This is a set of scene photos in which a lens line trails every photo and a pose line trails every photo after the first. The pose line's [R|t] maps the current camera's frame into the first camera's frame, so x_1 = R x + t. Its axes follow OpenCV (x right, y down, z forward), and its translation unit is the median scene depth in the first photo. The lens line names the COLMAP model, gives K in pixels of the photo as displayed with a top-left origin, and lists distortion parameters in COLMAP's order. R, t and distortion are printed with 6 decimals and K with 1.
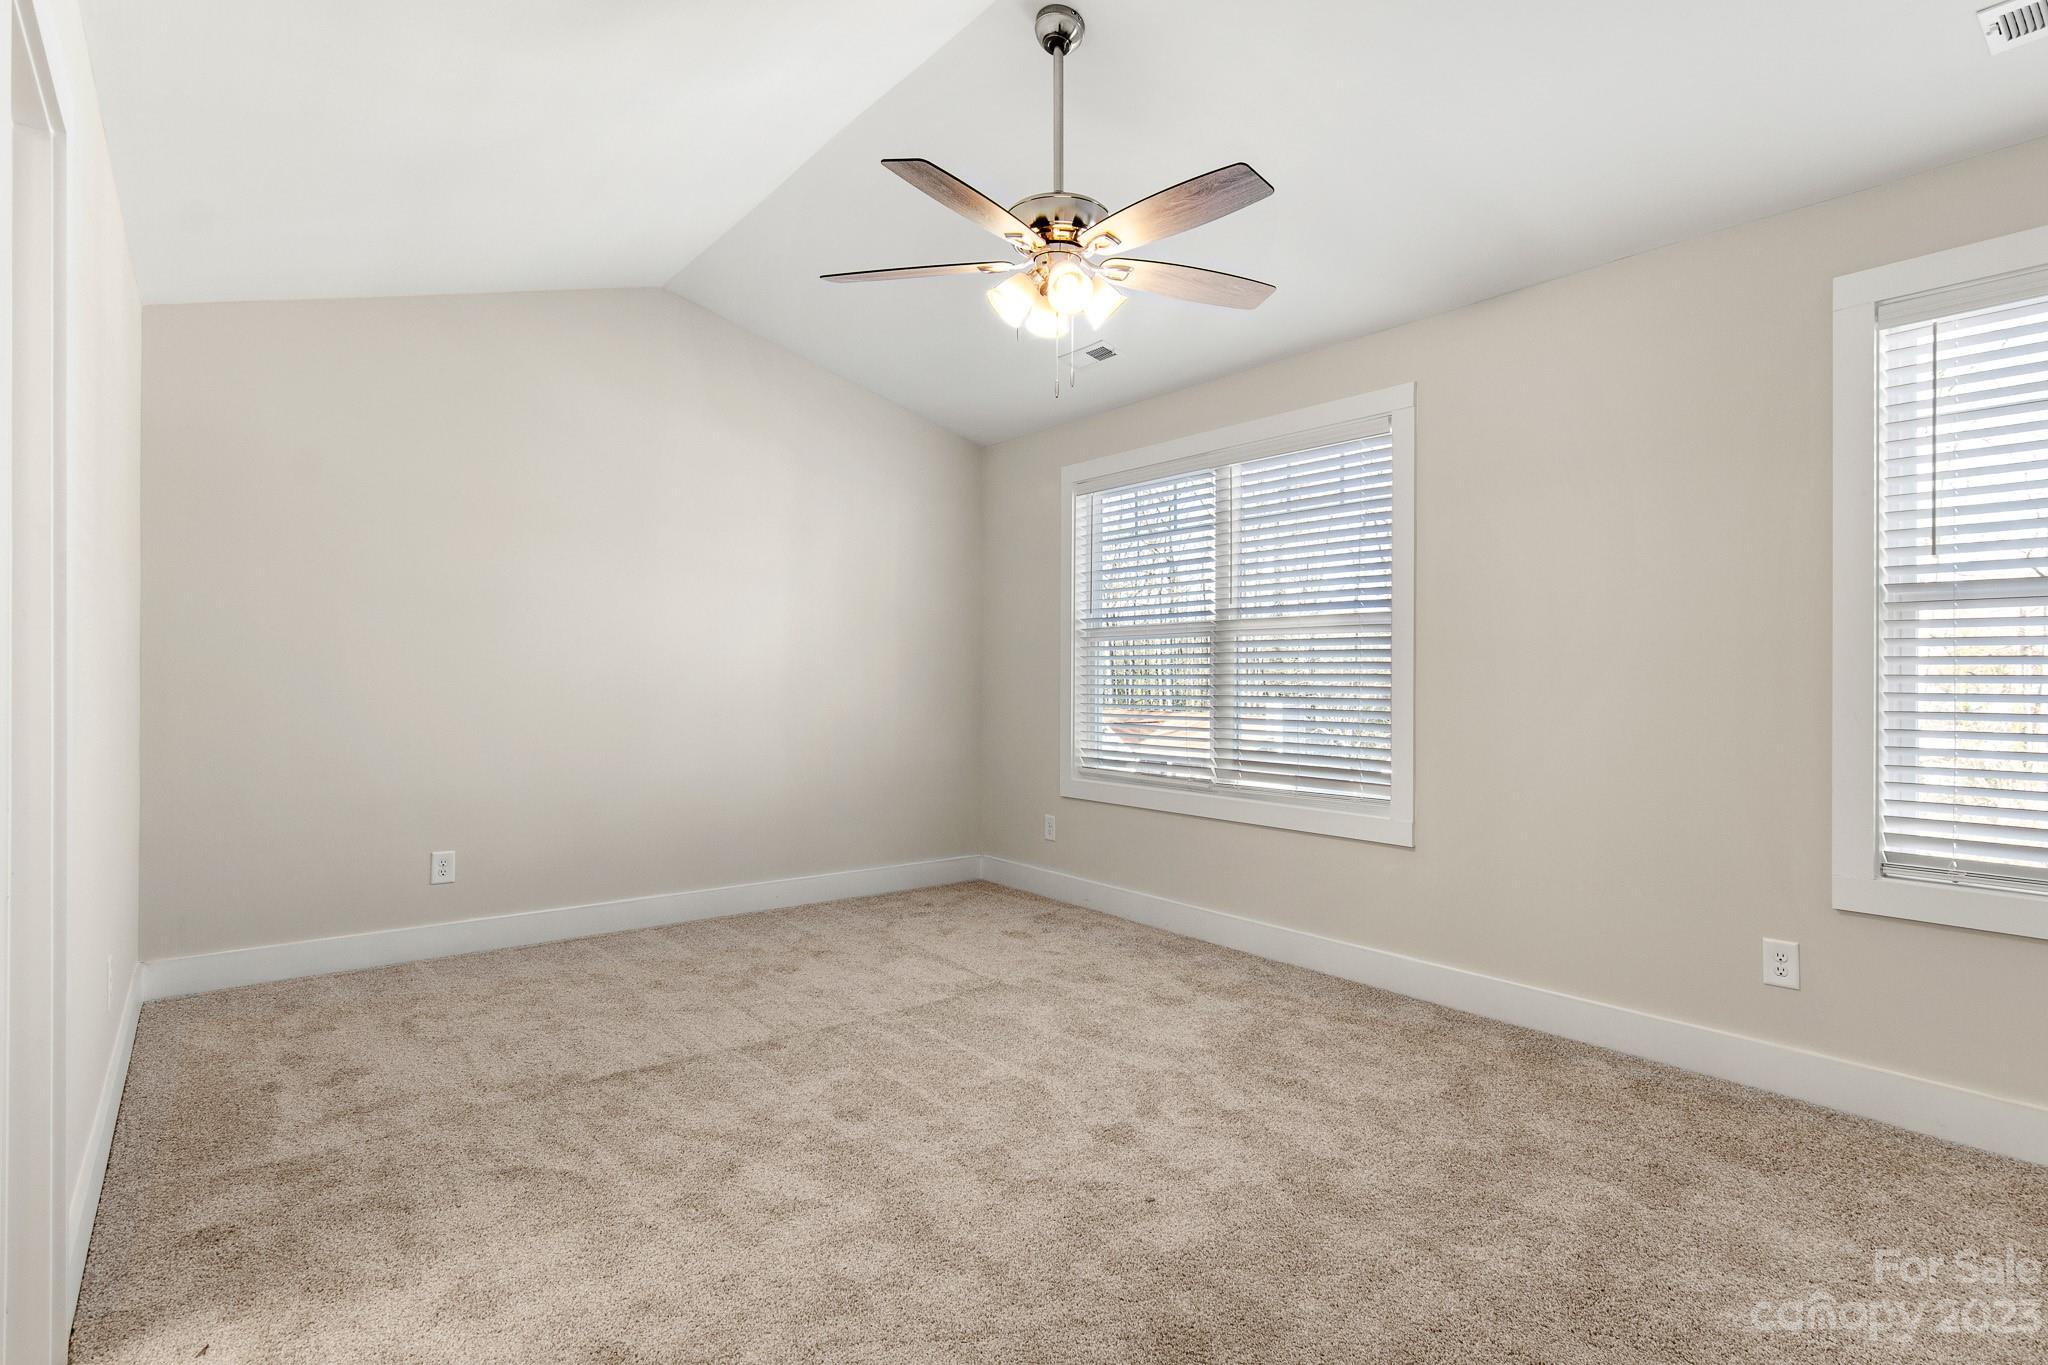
lens RADIAL K [[1052.3, 0, 1007.6], [0, 1052.3, 681.5], [0, 0, 1]] dist [0.002016, 0.000608]
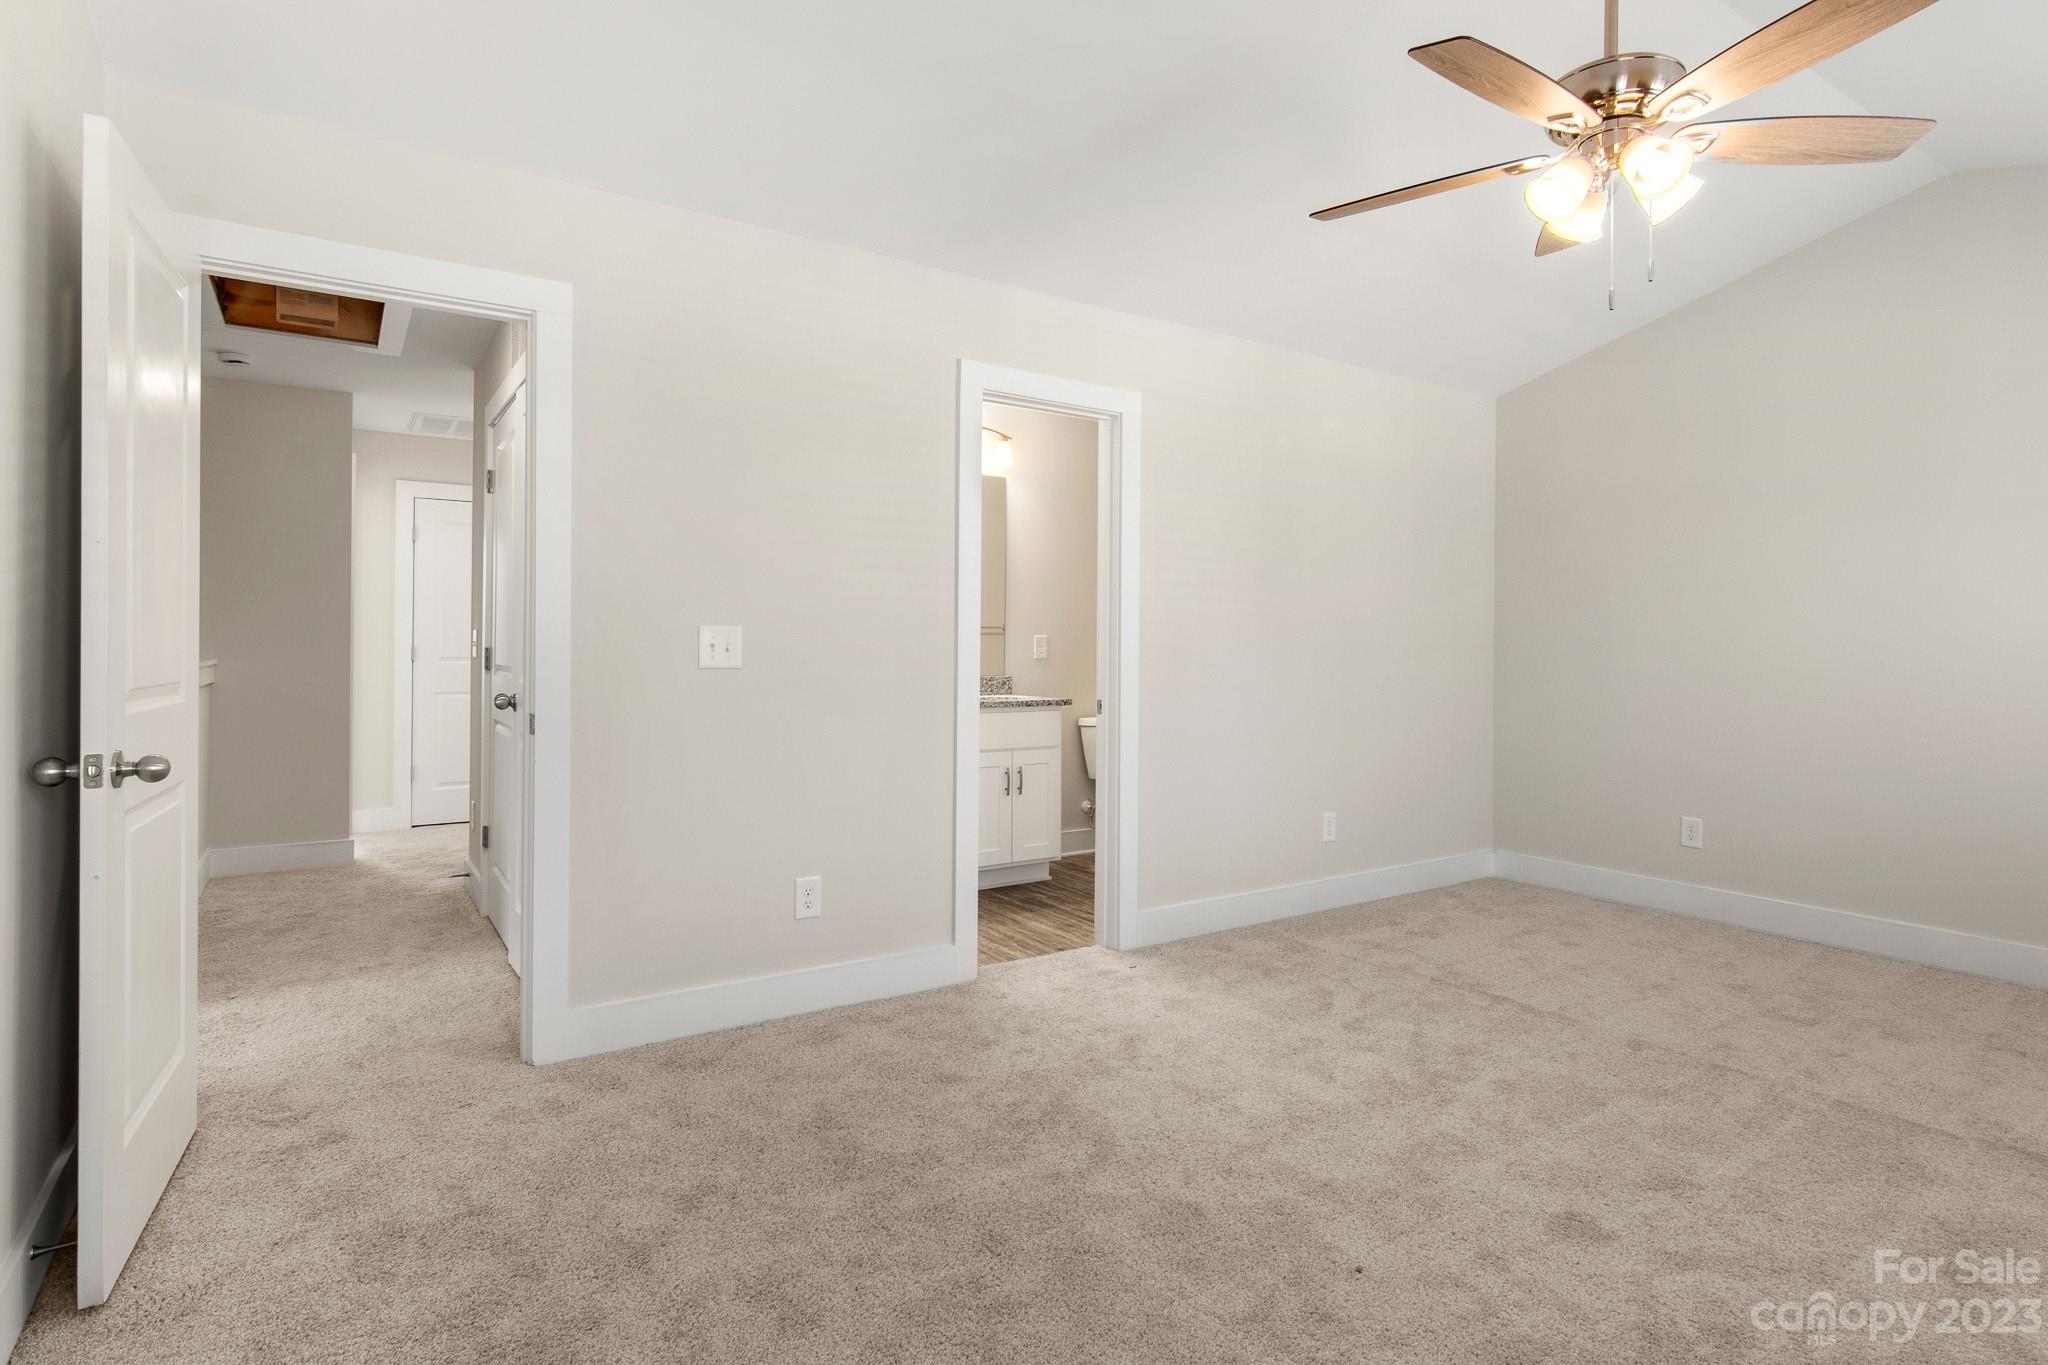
lens RADIAL K [[1037.7, 0, 1031.3], [0, 1037.7, 664.3], [0, 0, 1]] dist [0.001174, 0.001910]
pose [[-0.068071, 0.013291, -0.997592, 0.742481], [-0.013512, 0.999807, 0.014243, -0.002601], [0.997589, 0.014449, -0.067879, 0.516408]]
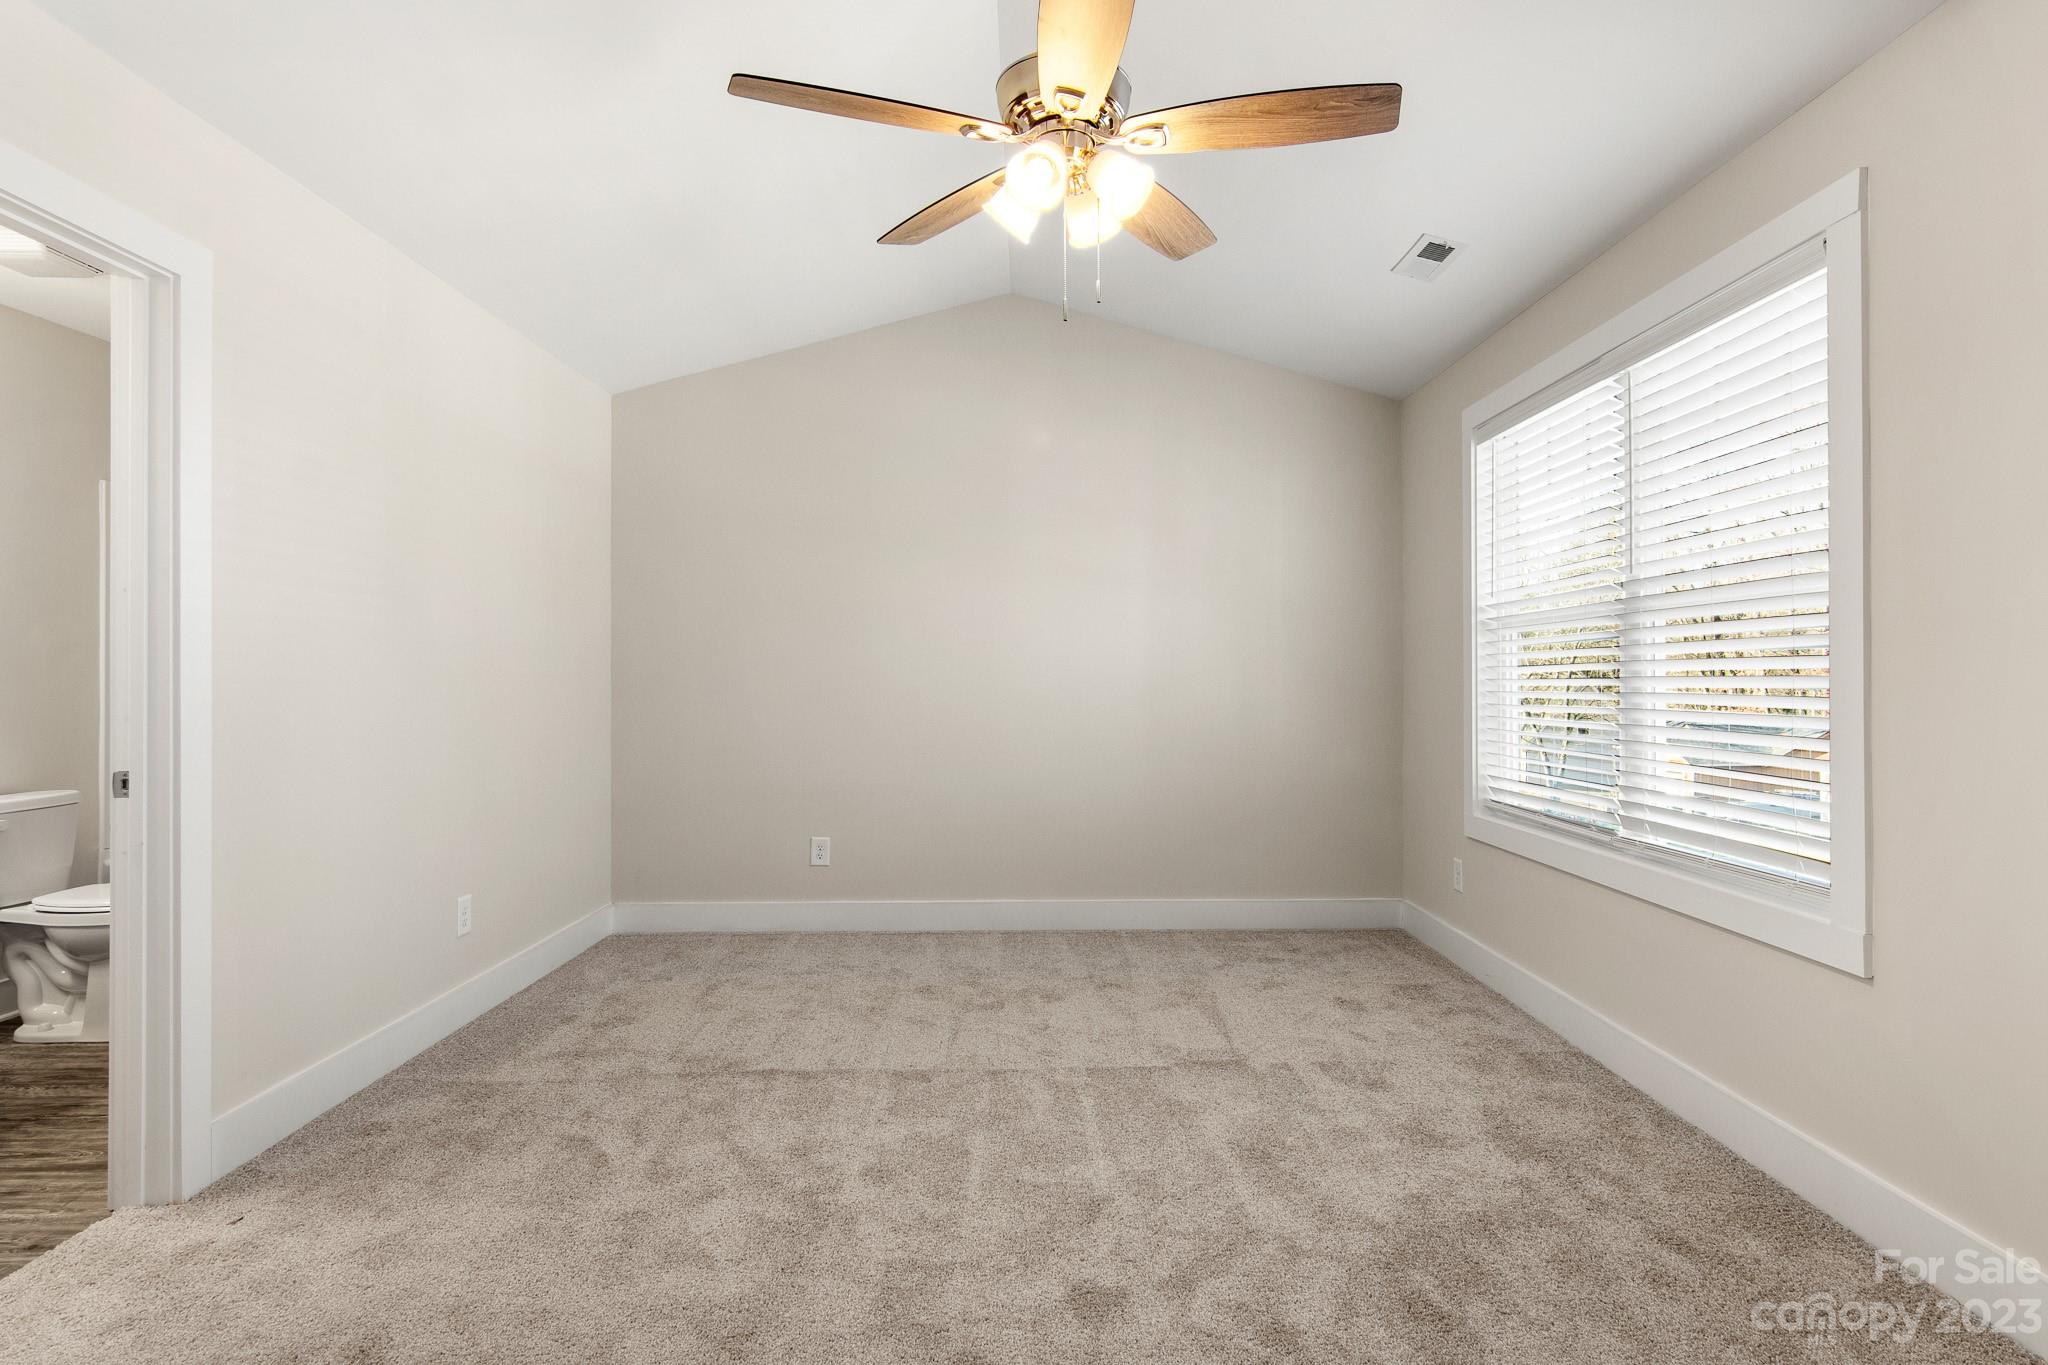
lens RADIAL K [[1049.2, 0, 1041.4], [0, 1049.2, 679.3], [0, 0, 1]] dist [-0.001765, 0.002183]
pose [[0.804575, -0.002384, -0.593847, 0.415900], [-0.001281, 0.999983, -0.005749, -0.001599], [0.593850, 0.005386, 0.804558, 0.312492]]
